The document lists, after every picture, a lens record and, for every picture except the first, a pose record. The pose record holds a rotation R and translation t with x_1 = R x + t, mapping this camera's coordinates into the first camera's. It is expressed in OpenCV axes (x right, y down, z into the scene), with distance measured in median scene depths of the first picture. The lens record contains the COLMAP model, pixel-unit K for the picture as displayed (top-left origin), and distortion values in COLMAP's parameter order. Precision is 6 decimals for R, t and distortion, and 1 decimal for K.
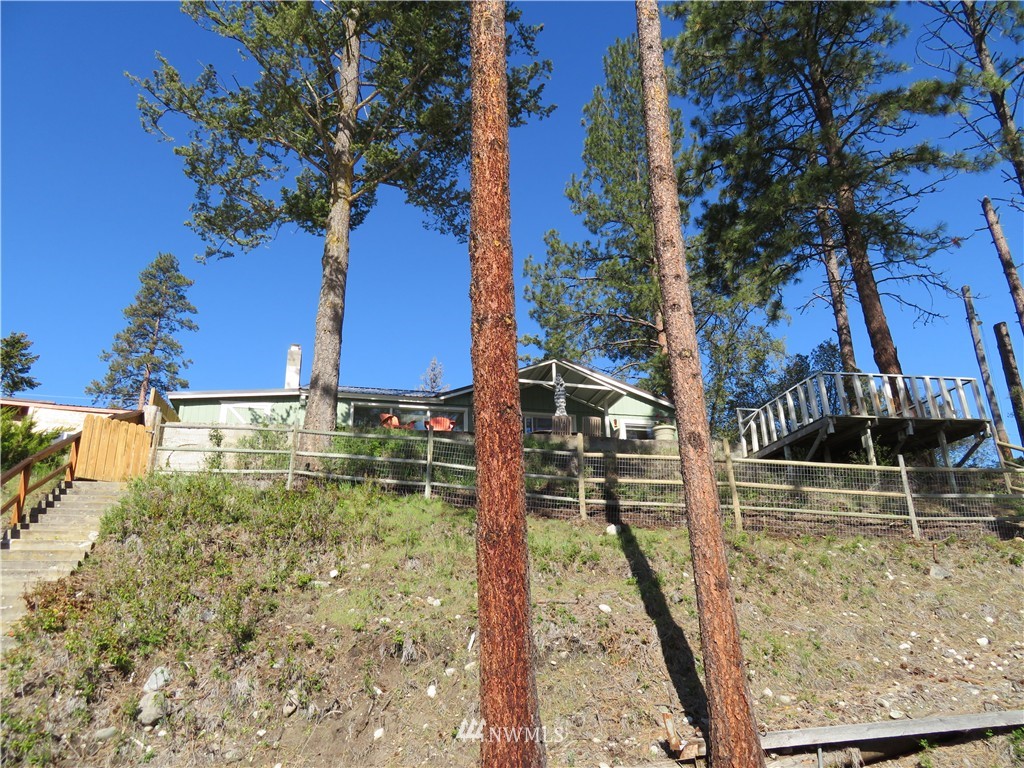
lens RADIAL K [[734.9, 0, 508.8], [0, 734.9, 386.5], [0, 0, 1]] dist [-0.017218, 0.014754]
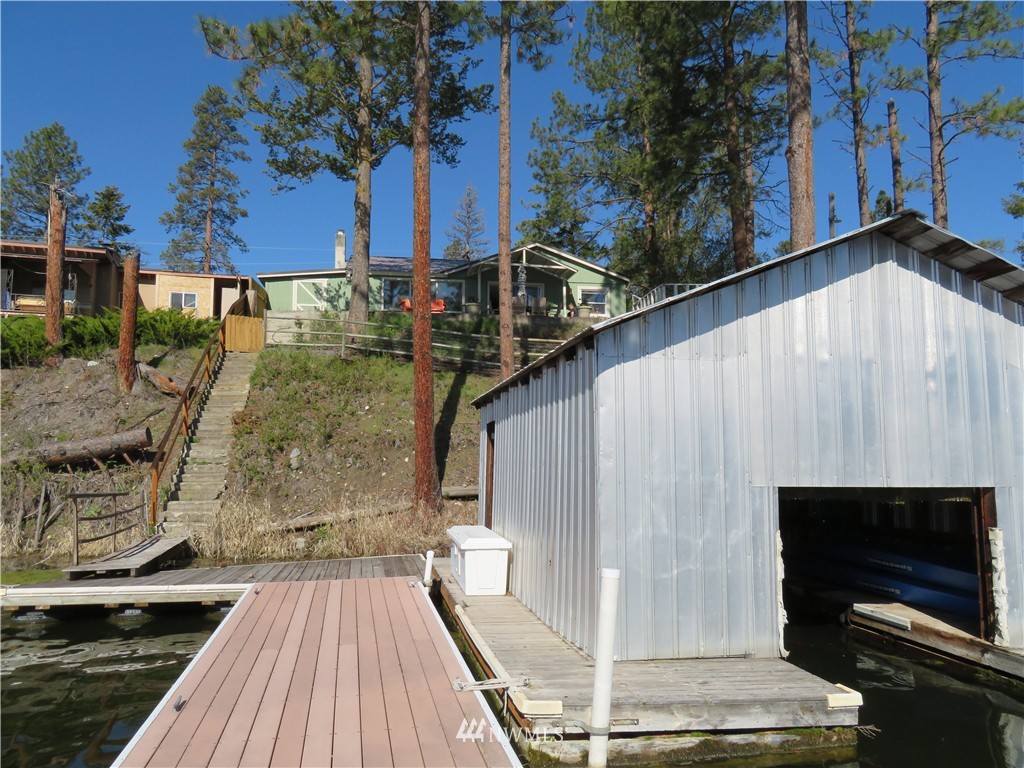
lens RADIAL K [[734.9, 0, 508.8], [0, 734.9, 386.5], [0, 0, 1]] dist [-0.017218, 0.014754]
pose [[0.997695, 0.011532, -0.066865, 0.158295], [0.006503, 0.964663, 0.263405, -0.183575], [0.067540, -0.263233, 0.962365, -0.504388]]
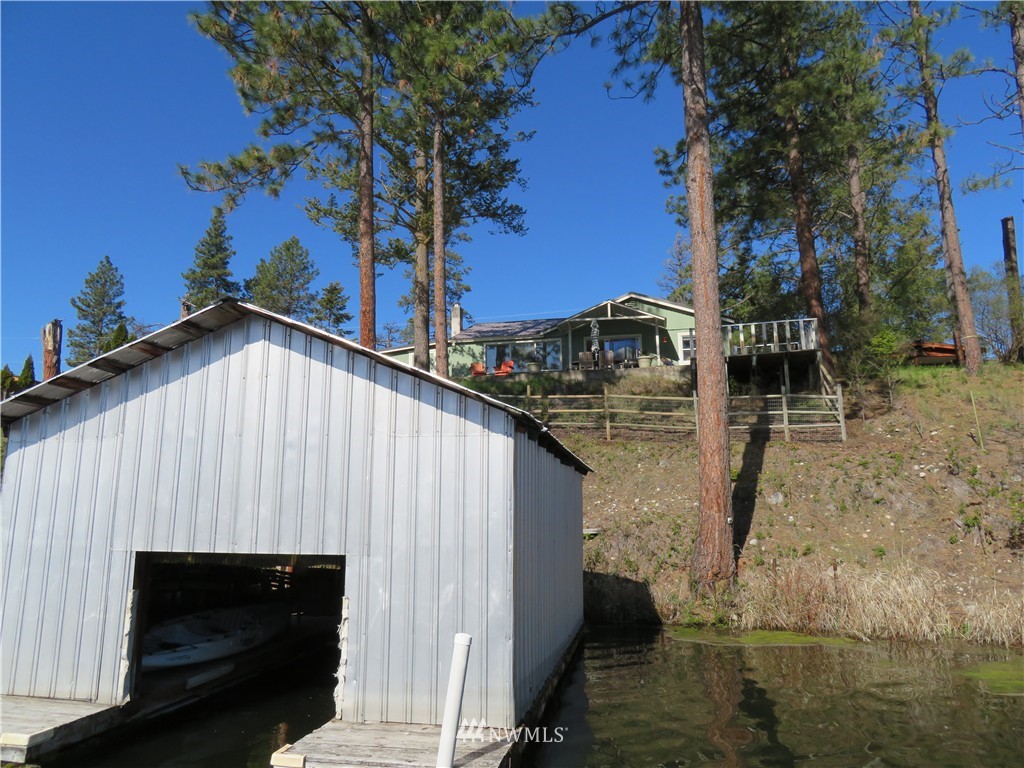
lens RADIAL K [[734.9, 0, 508.8], [0, 734.9, 386.5], [0, 0, 1]] dist [-0.017218, 0.014754]
pose [[0.903514, -0.062462, -0.423983, 0.581900], [0.145273, 0.975386, 0.165883, -0.169157], [0.403186, -0.211471, 0.890349, -0.430999]]
